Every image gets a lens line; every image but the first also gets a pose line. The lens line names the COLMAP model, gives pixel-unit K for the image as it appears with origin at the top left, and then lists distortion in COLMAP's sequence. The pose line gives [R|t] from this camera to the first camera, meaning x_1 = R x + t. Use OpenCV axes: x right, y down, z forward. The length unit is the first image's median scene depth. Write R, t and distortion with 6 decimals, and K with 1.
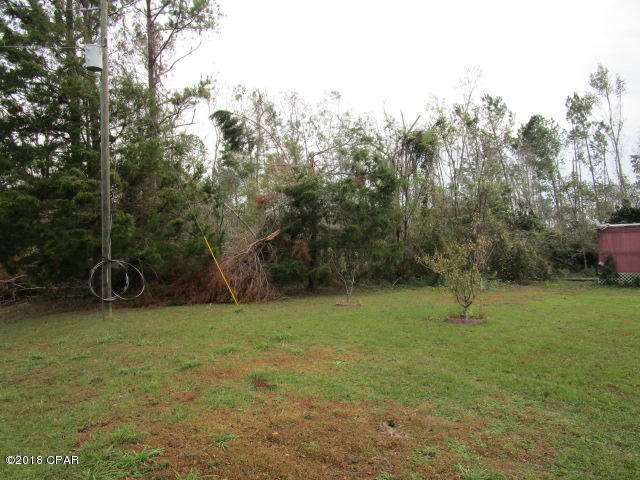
lens RADIAL K [[457.4, 0, 318.9], [0, 457.4, 235.7], [0, 0, 1]] dist [-0.016688, 0.001862]
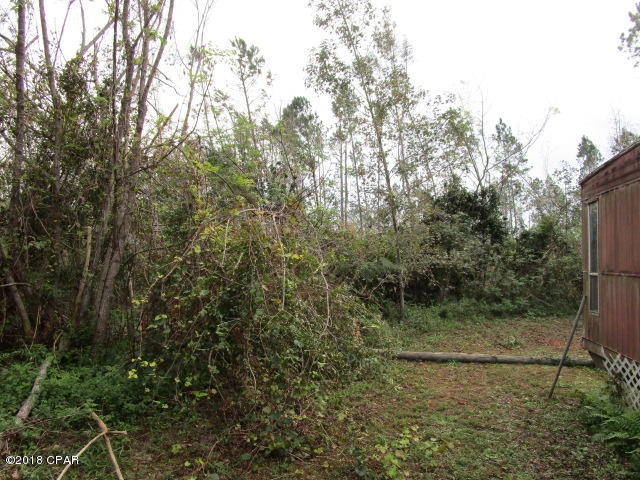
lens RADIAL K [[457.4, 0, 320.8], [0, 457.4, 241.5], [0, 0, 1]] dist [-0.016688, 0.001862]
pose [[0.869235, 0.057585, 0.491034, 0.197078], [-0.046074, 0.998307, -0.035513, 0.016795], [-0.492248, 0.008245, 0.870416, 0.433631]]
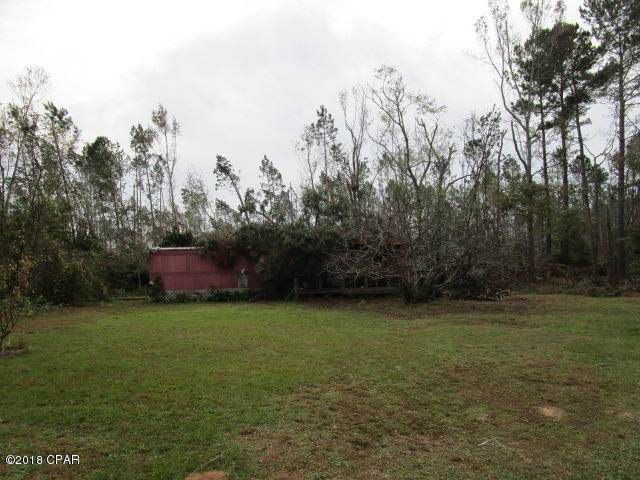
lens RADIAL K [[457.4, 0, 316.8], [0, 457.4, 235.2], [0, 0, 1]] dist [-0.016688, 0.001862]
pose [[0.627412, 0.056333, 0.776647, 0.004383], [-0.020988, 0.998241, -0.055451, -0.000529], [-0.778405, 0.018490, 0.627490, -0.001854]]
